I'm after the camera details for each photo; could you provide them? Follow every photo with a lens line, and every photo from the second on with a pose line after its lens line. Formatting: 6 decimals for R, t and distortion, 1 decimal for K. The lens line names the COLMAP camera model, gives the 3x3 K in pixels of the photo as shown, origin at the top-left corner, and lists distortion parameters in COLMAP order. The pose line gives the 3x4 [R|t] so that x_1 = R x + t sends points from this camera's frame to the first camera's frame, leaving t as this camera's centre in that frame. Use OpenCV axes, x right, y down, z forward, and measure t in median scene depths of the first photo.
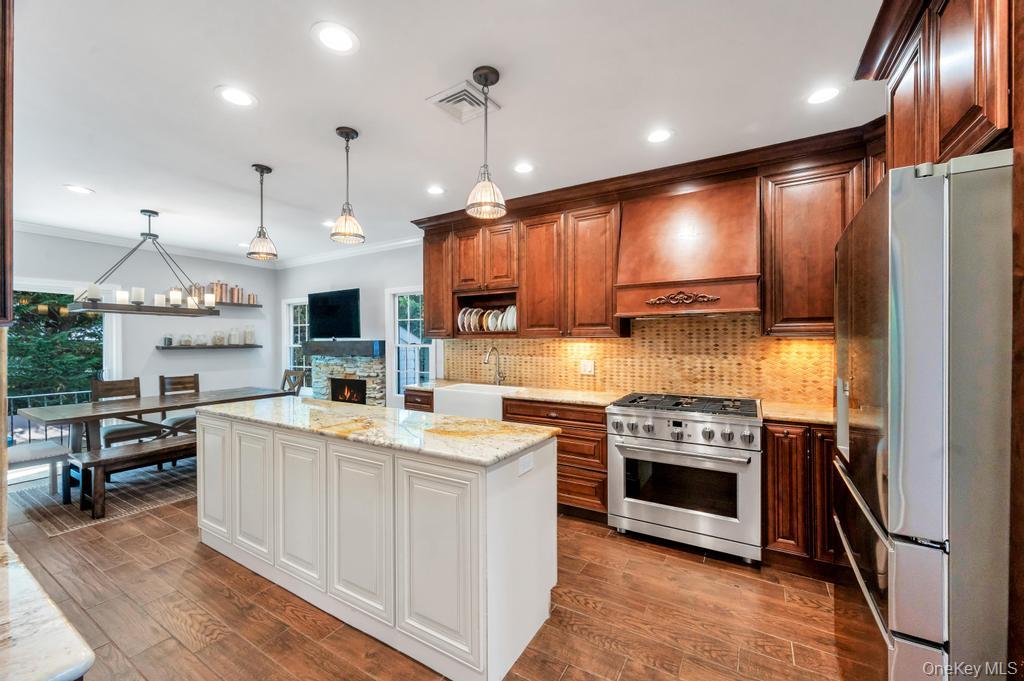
lens RADIAL K [[404.3, 0, 511.1], [0, 404.3, 343.2], [0, 0, 1]] dist [0.000655, -0.000986]
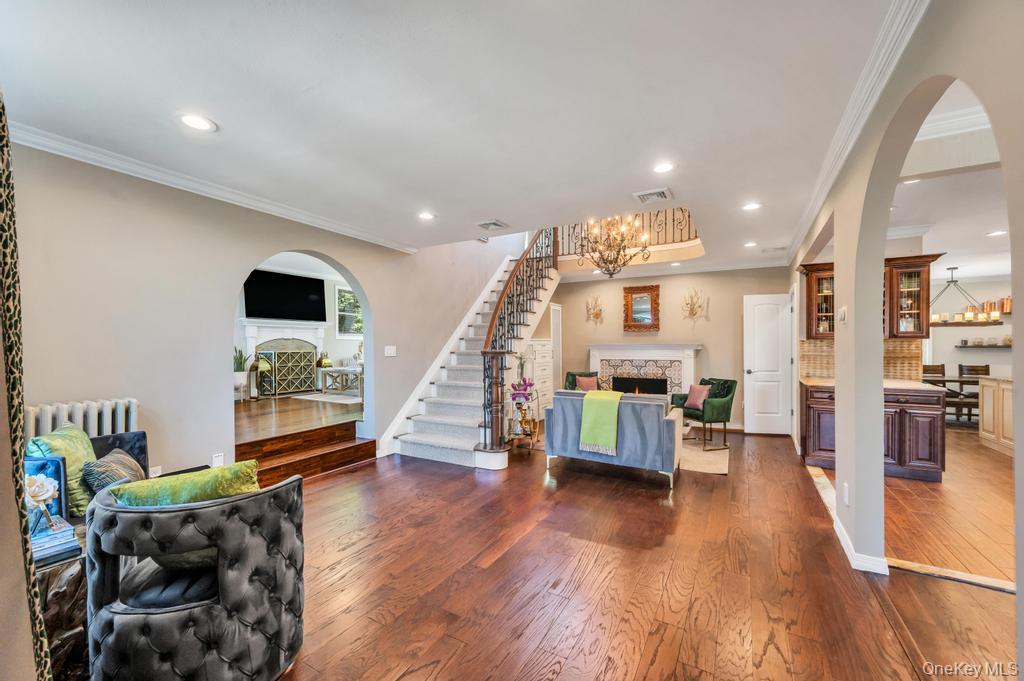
lens RADIAL K [[404.3, 0, 511.7], [0, 404.3, 346.3], [0, 0, 1]] dist [0.000655, -0.000986]
pose [[0.020130, 0.004581, -0.999787, 0.835622], [-0.001024, 0.999989, 0.004561, 0.005797], [0.999797, 0.000932, 0.020135, -0.963494]]
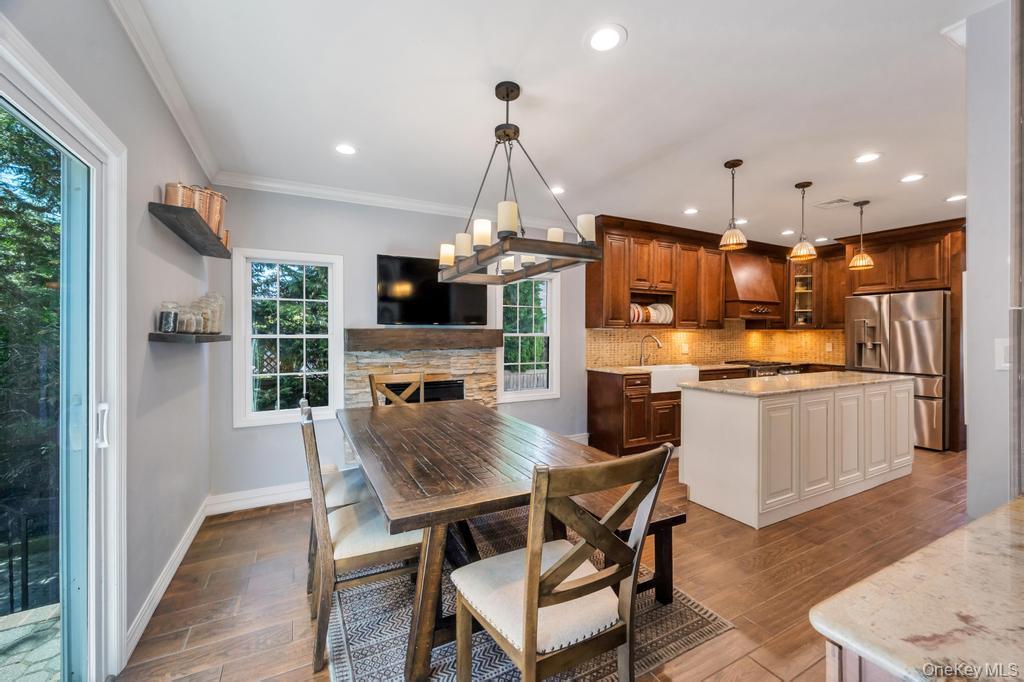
lens RADIAL K [[404.3, 0, 516.7], [0, 404.3, 338.6], [0, 0, 1]] dist [0.000655, -0.000986]
pose [[0.523088, -0.004188, 0.852268, -1.405326], [0.004153, 0.999989, 0.002365, 0.015718], [-0.852269, 0.002302, 0.523099, 0.723021]]
